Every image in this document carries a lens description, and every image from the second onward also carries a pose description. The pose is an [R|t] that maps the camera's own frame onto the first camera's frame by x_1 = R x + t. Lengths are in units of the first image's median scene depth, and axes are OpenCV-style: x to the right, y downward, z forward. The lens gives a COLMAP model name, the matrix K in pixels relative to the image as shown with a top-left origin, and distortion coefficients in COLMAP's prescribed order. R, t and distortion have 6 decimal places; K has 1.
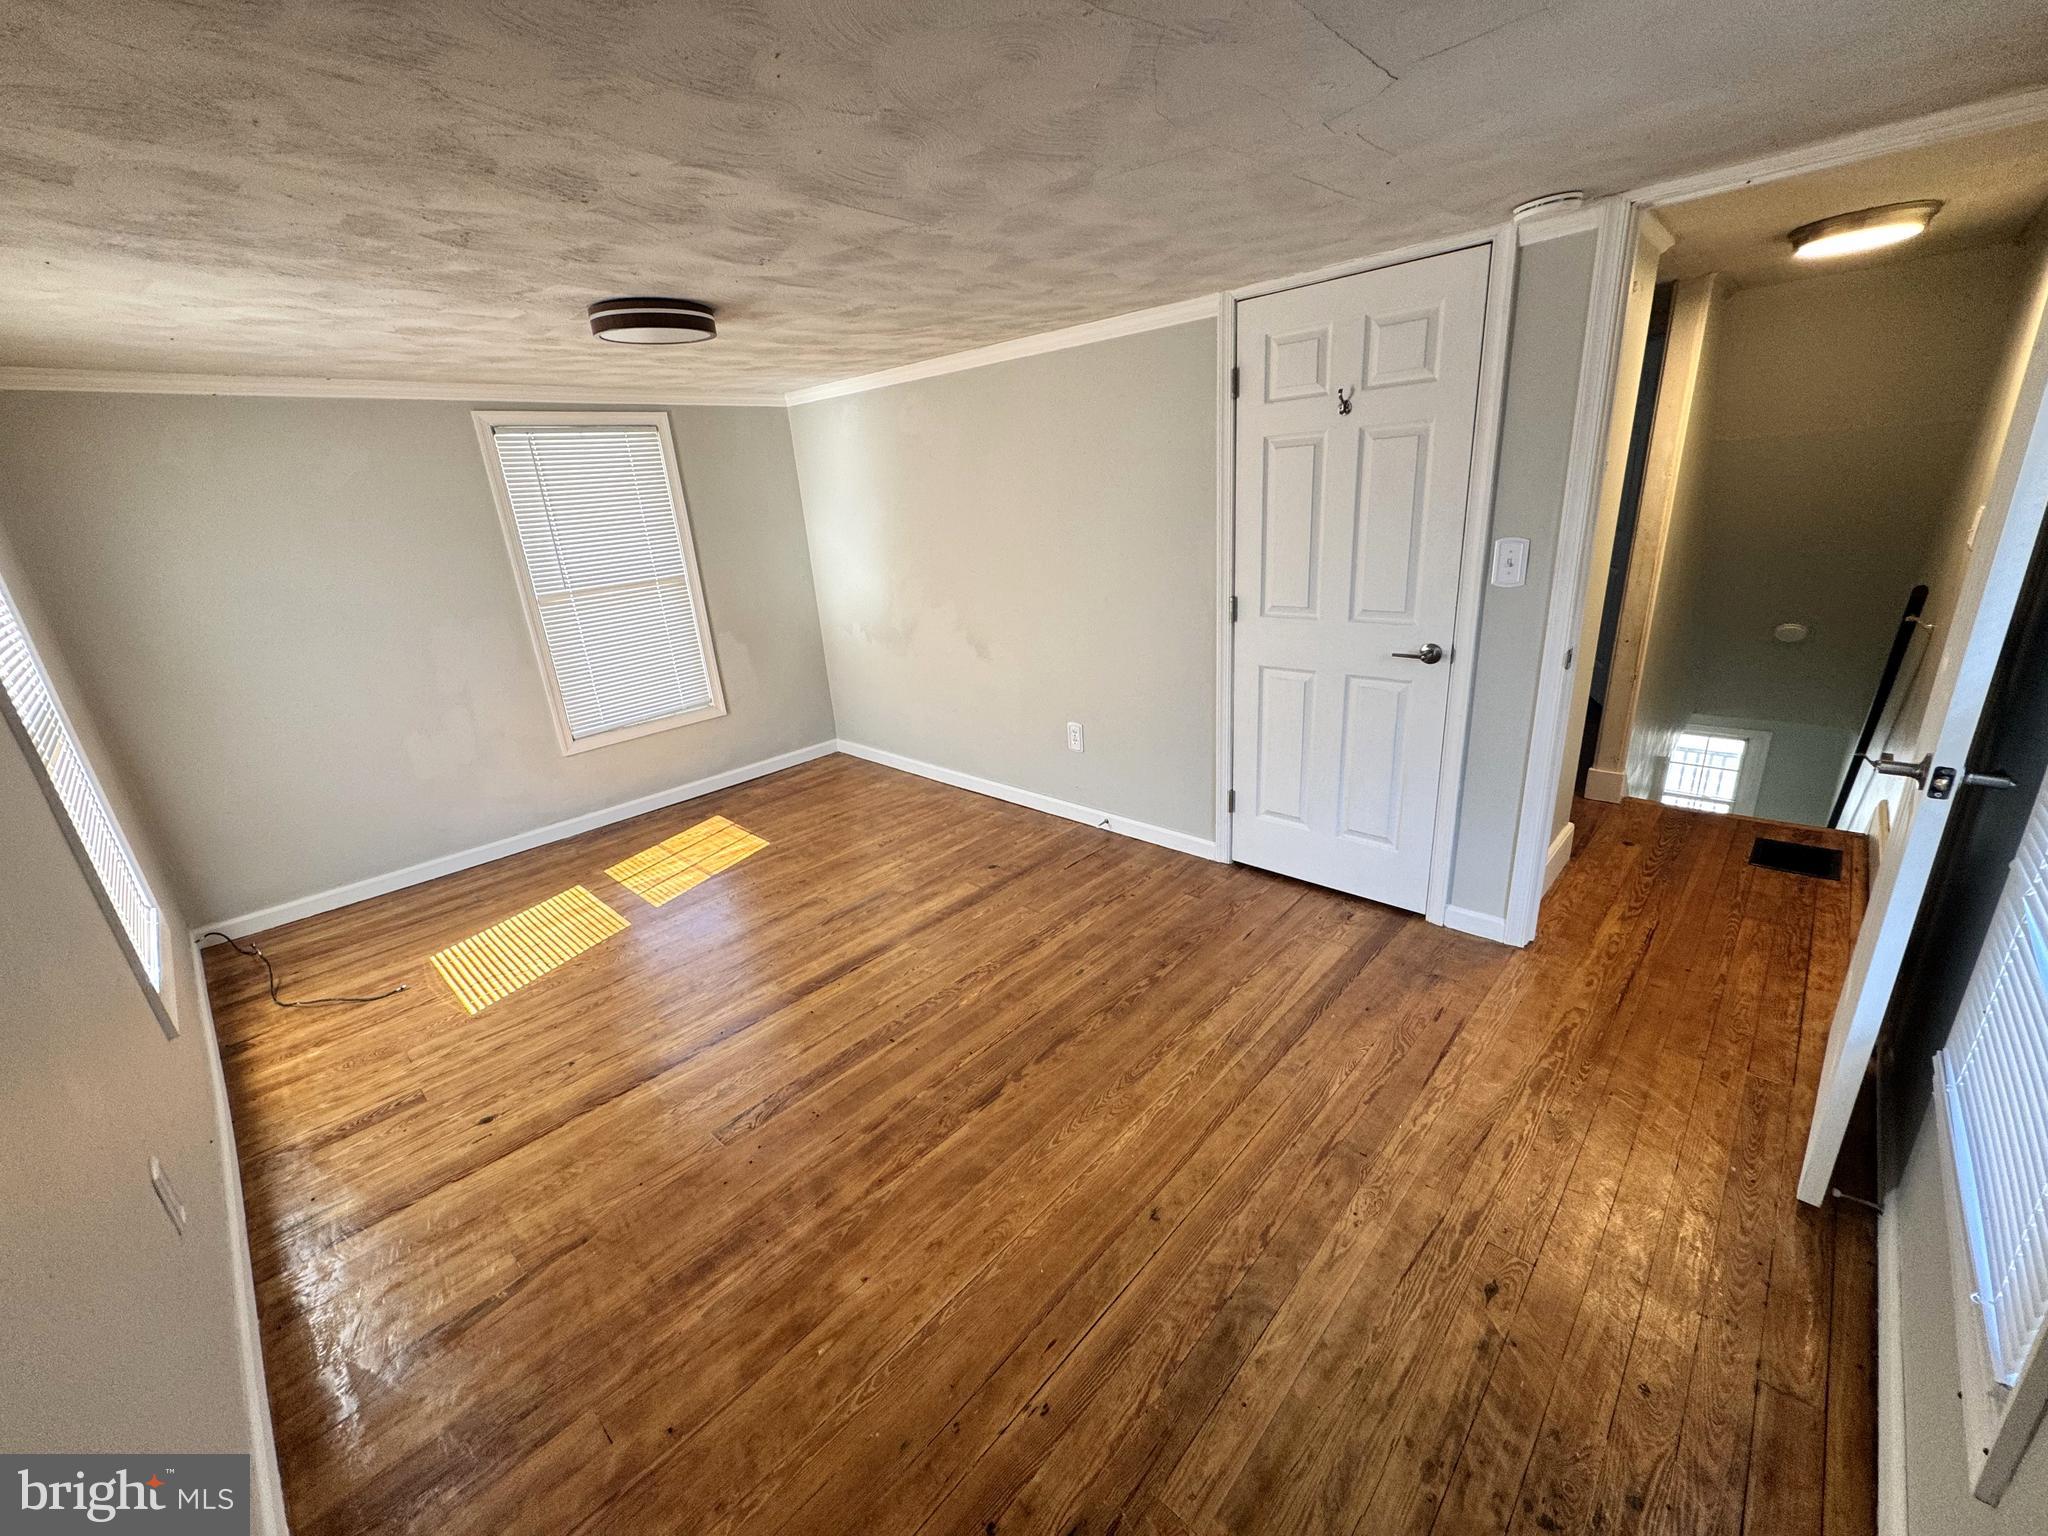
lens RADIAL K [[817.1, 0, 1023.7], [0, 817.1, 768.2], [0, 0, 1]] dist [-0.003523, 0.000821]
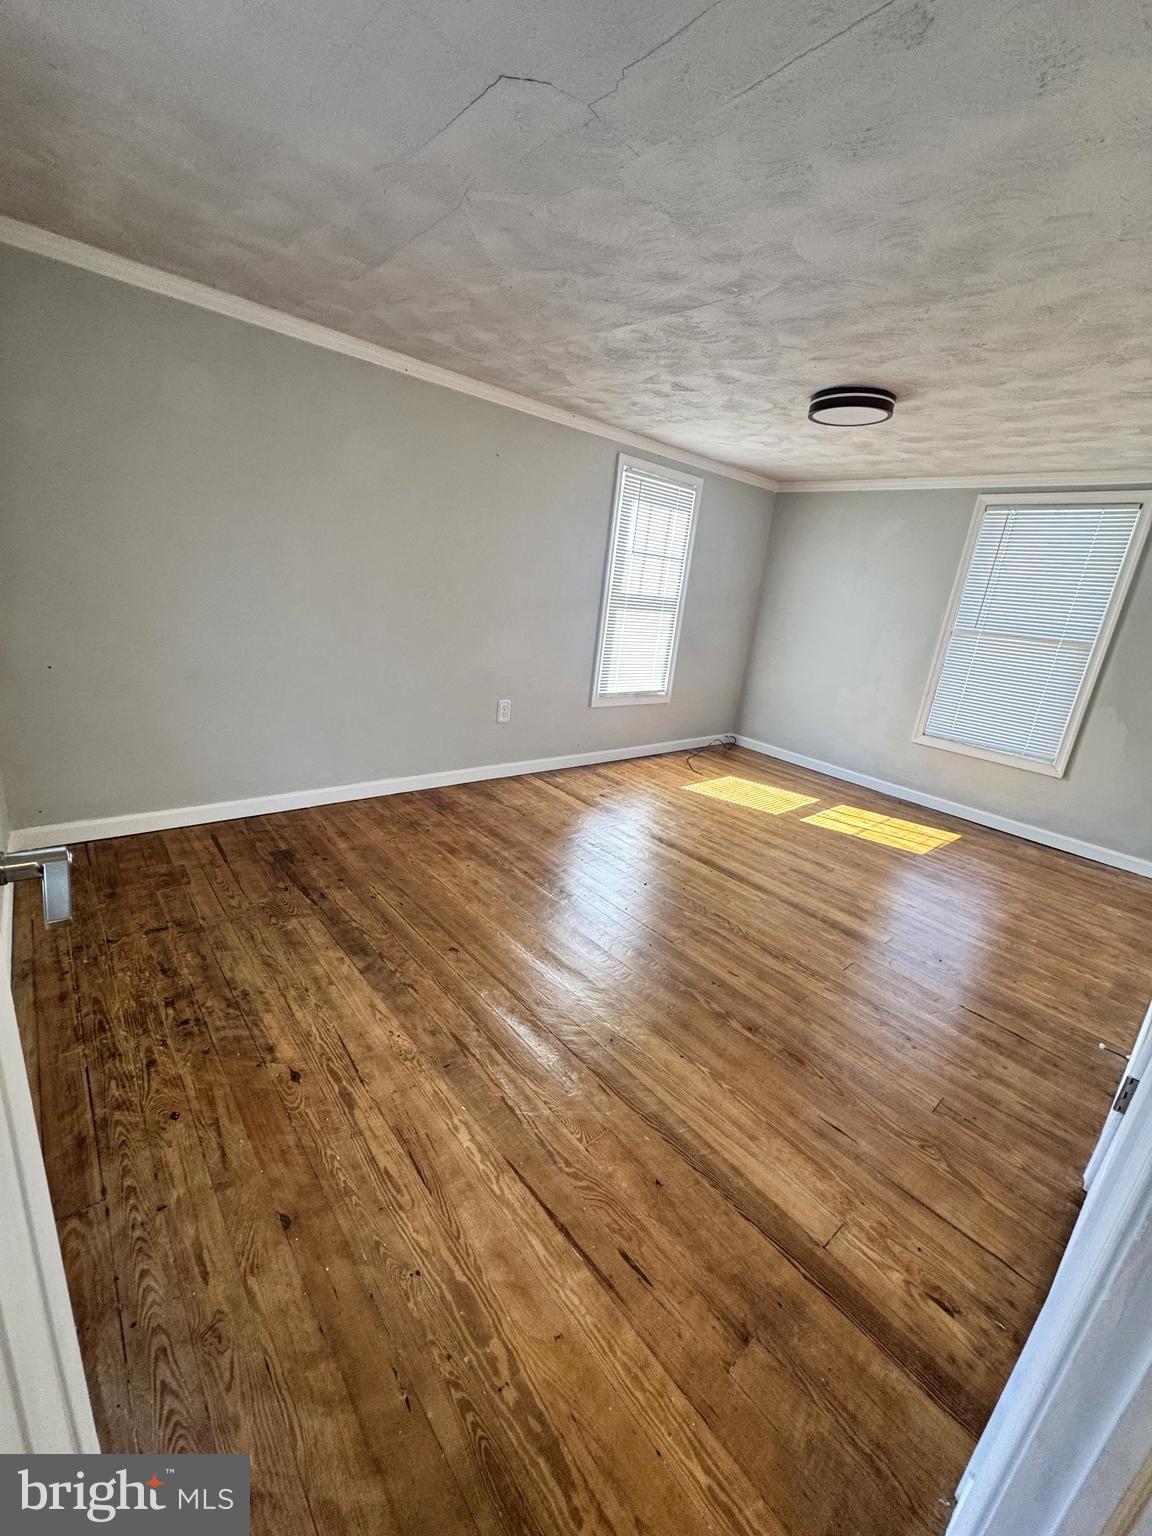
lens RADIAL K [[612.8, 0, 574.4], [0, 612.8, 767.4], [0, 0, 1]] dist [-0.003523, 0.000821]
pose [[-0.107973, 0.344621, -0.932512, 0.946044], [-0.417719, 0.835451, 0.357117, -0.213554], [0.902138, 0.428087, 0.053749, 0.860287]]
